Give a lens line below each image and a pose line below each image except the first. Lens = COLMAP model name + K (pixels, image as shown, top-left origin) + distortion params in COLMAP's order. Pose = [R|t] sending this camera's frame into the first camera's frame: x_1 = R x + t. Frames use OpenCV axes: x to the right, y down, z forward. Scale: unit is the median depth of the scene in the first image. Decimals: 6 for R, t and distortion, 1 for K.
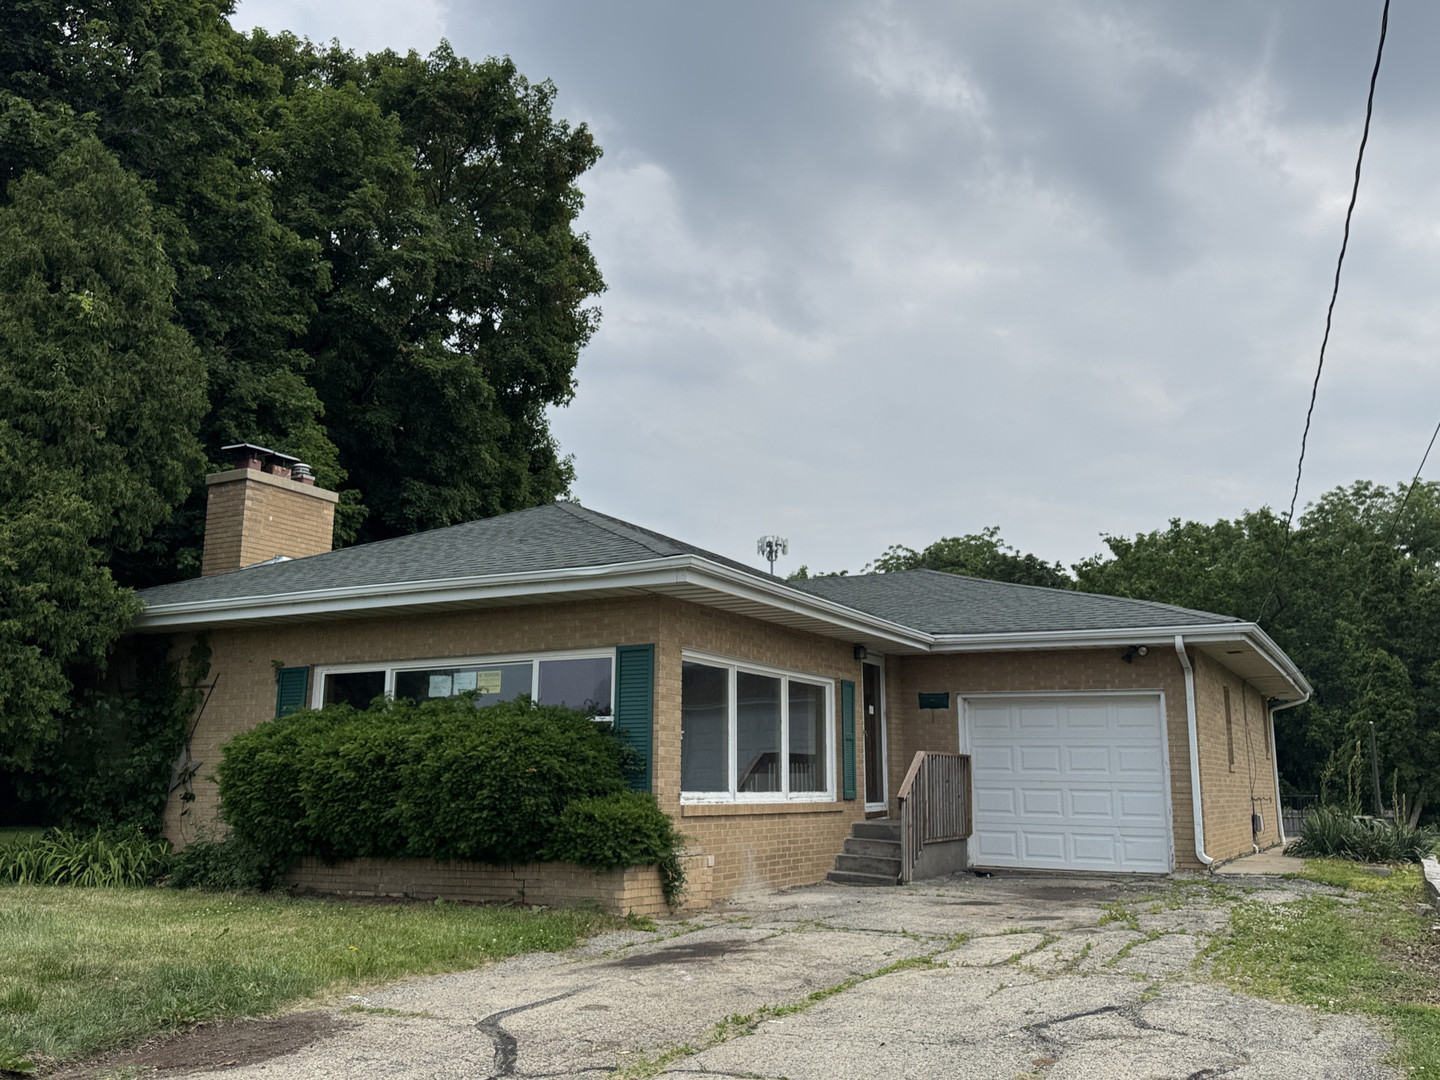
lens RADIAL K [[1249.7, 0, 721.9], [0, 1249.7, 546.2], [0, 0, 1]] dist [0.107506, -0.015009]
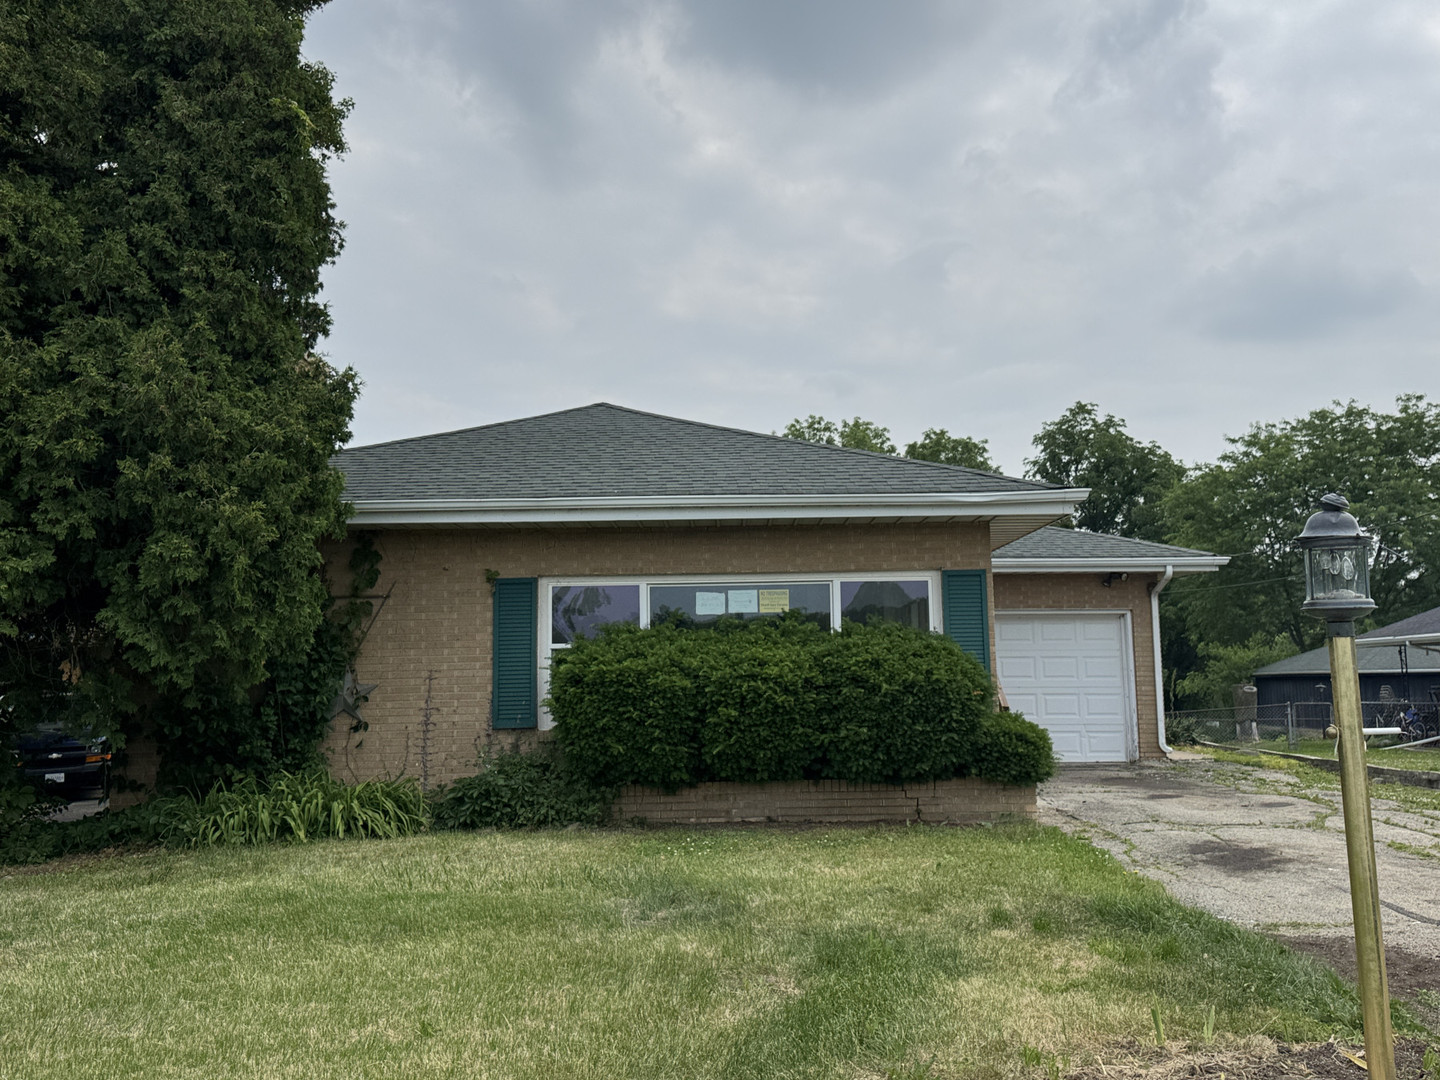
lens RADIAL K [[1249.7, 0, 721.6], [0, 1249.7, 531.9], [0, 0, 1]] dist [0.107506, -0.015009]
pose [[0.883985, 0.037874, 0.465979, -0.655914], [-0.069814, 0.996231, 0.051469, 0.007786], [-0.462274, -0.078030, 0.883297, 0.162937]]
